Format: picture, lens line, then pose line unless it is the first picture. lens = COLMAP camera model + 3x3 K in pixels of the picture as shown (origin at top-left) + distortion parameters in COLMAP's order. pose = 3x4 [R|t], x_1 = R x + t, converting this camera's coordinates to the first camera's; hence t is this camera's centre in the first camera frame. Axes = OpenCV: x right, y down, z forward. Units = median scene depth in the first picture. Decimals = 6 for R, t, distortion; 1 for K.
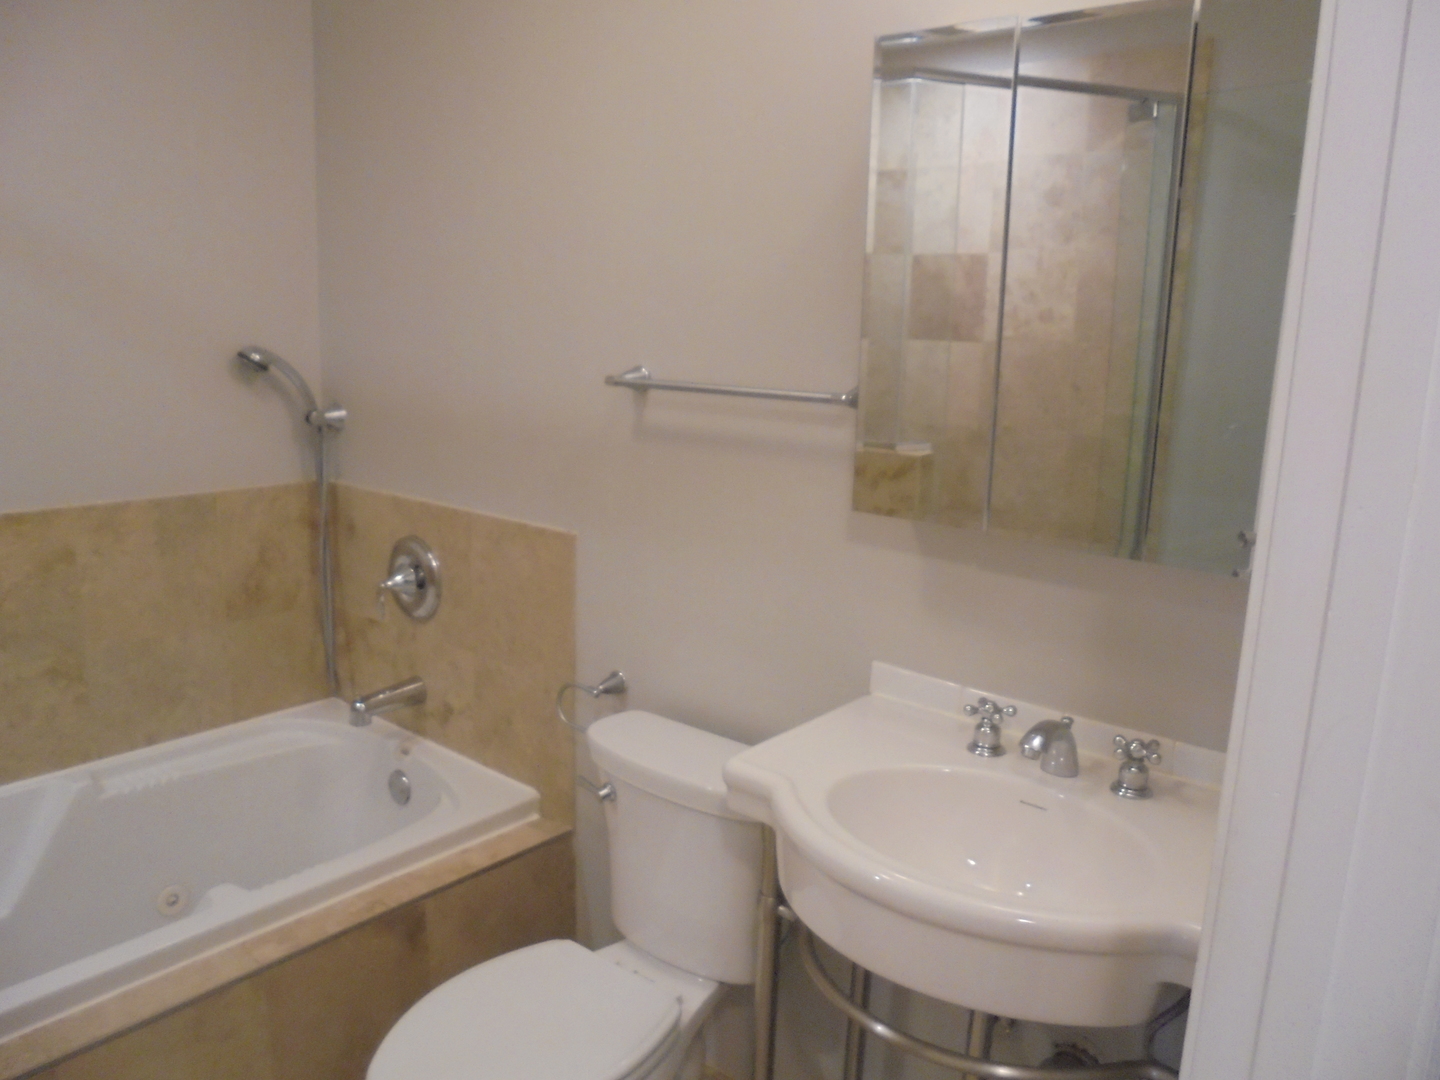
lens RADIAL K [[1083.2, 0, 726.2], [0, 1083.2, 548.2], [0, 0, 1]] dist [-0.123112, 0.098385]
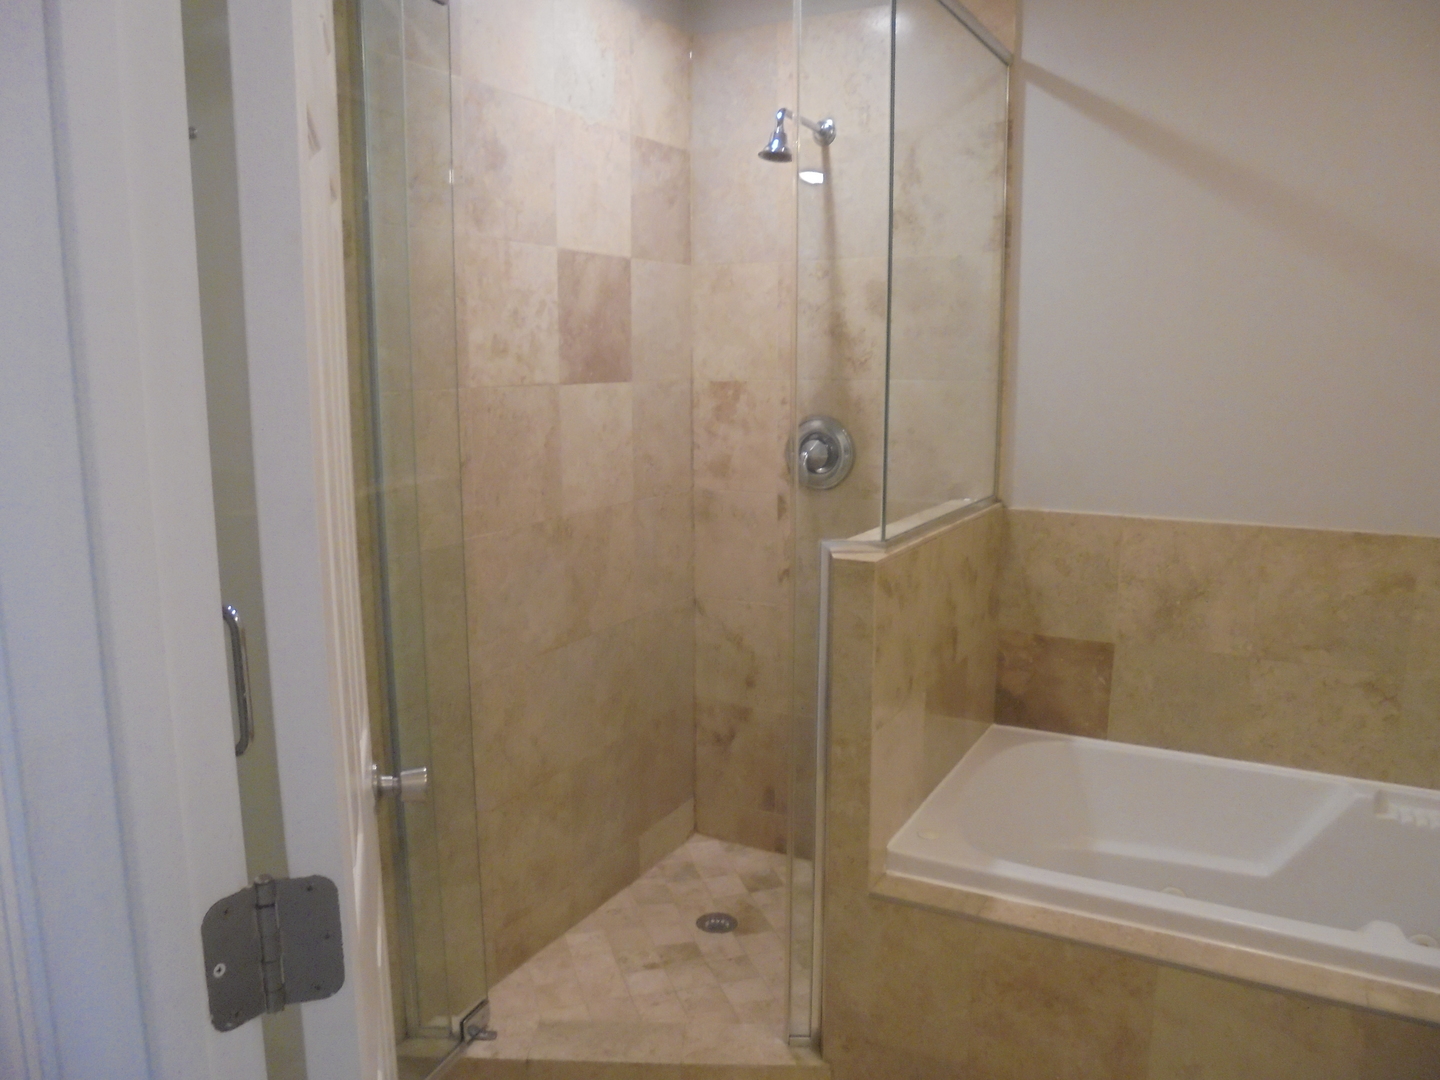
lens RADIAL K [[1083.2, 0, 717.6], [0, 1083.2, 540.0], [0, 0, 1]] dist [-0.123112, 0.098385]
pose [[0.193997, 0.130429, -0.972293, 0.238372], [-0.192511, 0.976912, 0.092638, 0.002499], [0.961928, 0.169205, 0.214627, 0.105018]]
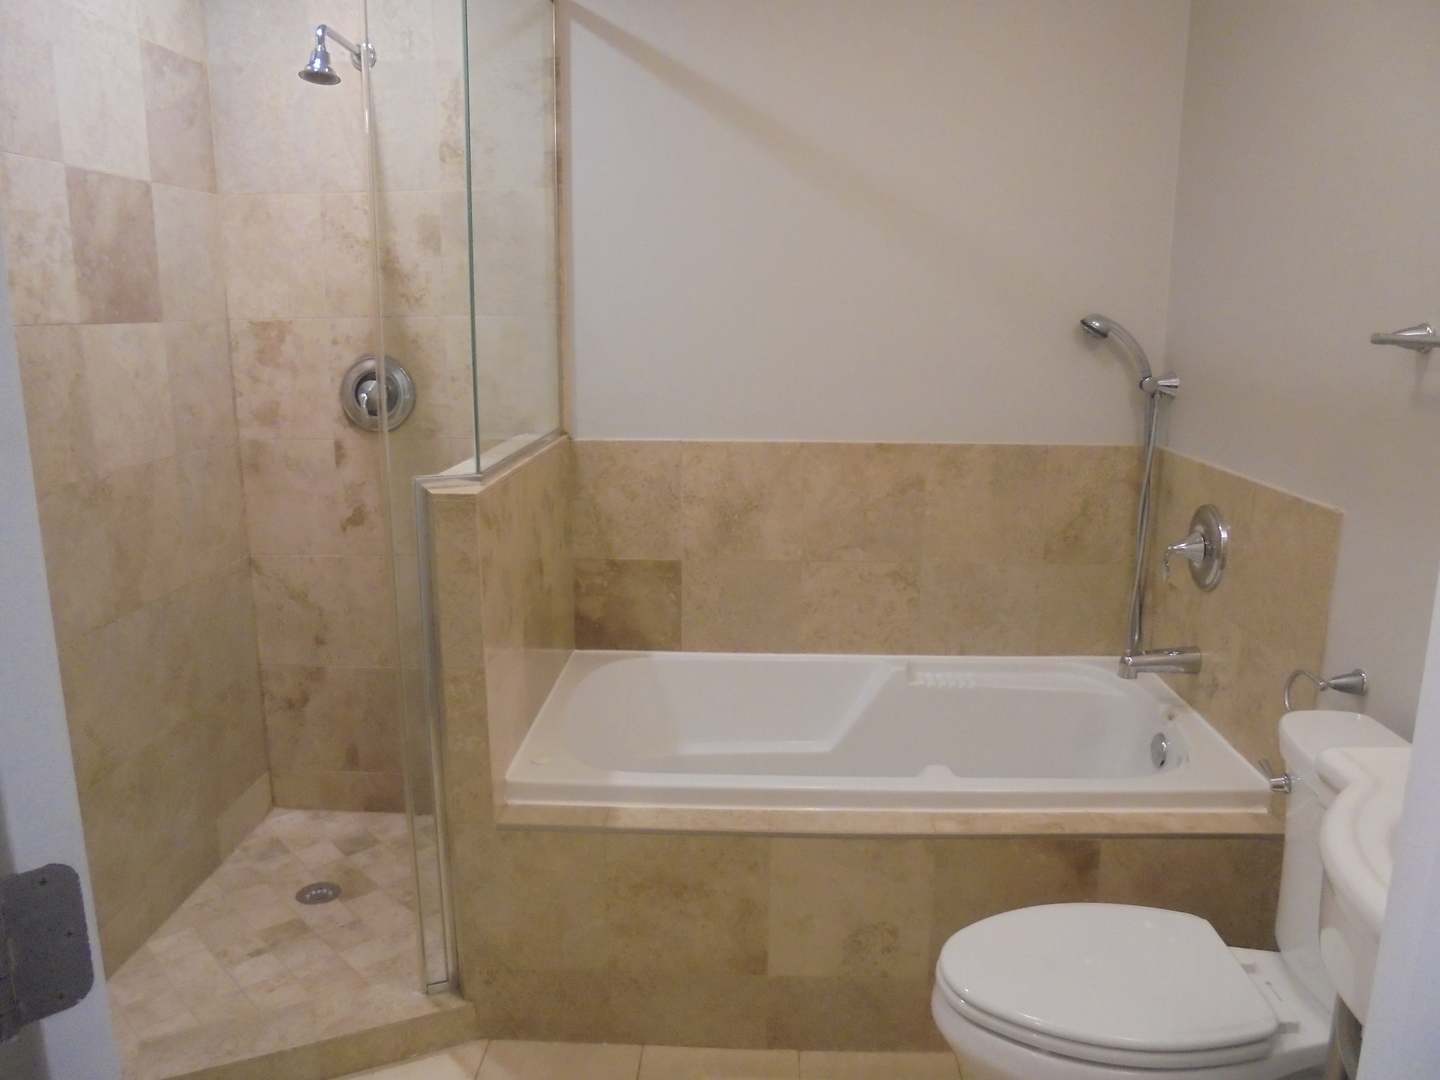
lens RADIAL K [[1083.2, 0, 715.1], [0, 1083.2, 536.9], [0, 0, 1]] dist [-0.123112, 0.098385]
pose [[0.606342, 0.134983, -0.783664, 0.216112], [-0.145940, 0.987638, 0.057199, 0.031536], [0.781698, 0.079686, 0.618546, 0.038927]]
